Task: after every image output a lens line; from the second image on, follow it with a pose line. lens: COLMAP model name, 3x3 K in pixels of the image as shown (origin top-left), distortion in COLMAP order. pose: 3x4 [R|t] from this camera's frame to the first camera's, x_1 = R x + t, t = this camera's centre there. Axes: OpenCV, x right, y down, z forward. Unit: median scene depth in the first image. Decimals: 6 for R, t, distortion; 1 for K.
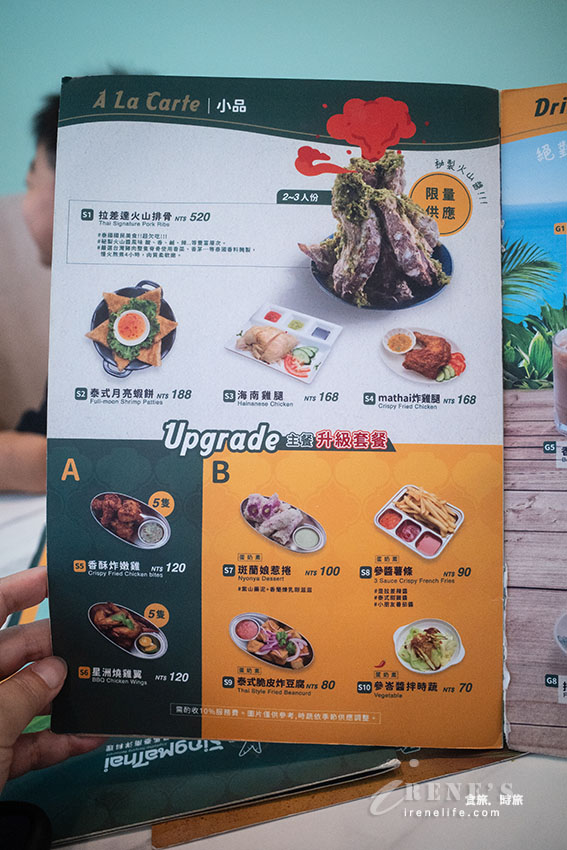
lens RADIAL K [[694.7, 0, 283.5], [0, 694.7, 425.0], [0, 0, 1]] dist [-0.065970, 0.074489]
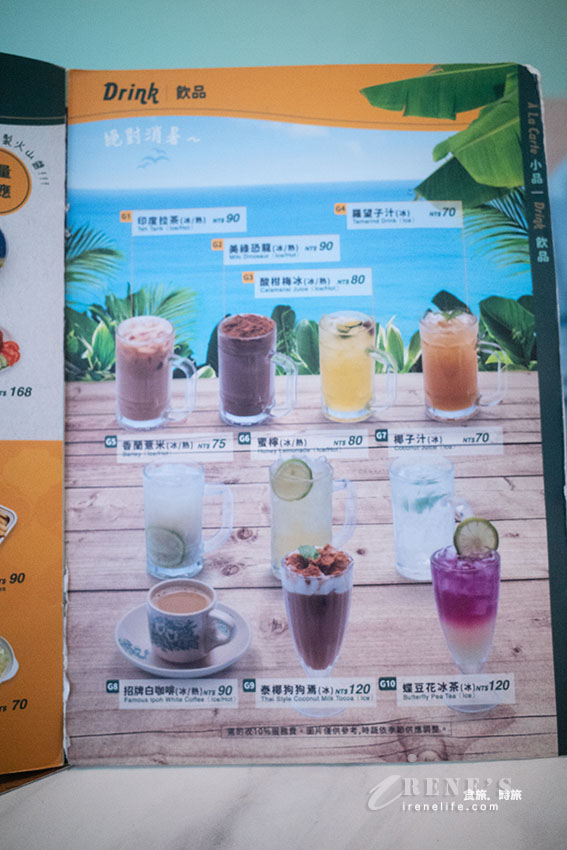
lens RADIAL K [[694.7, 0, 283.5], [0, 694.7, 425.0], [0, 0, 1]] dist [-0.065970, 0.074489]
pose [[0.951187, -0.008803, 0.308489, 0.313260], [0.014590, 0.999758, -0.016457, 0.028082], [-0.308269, 0.020155, 0.951086, 0.011727]]
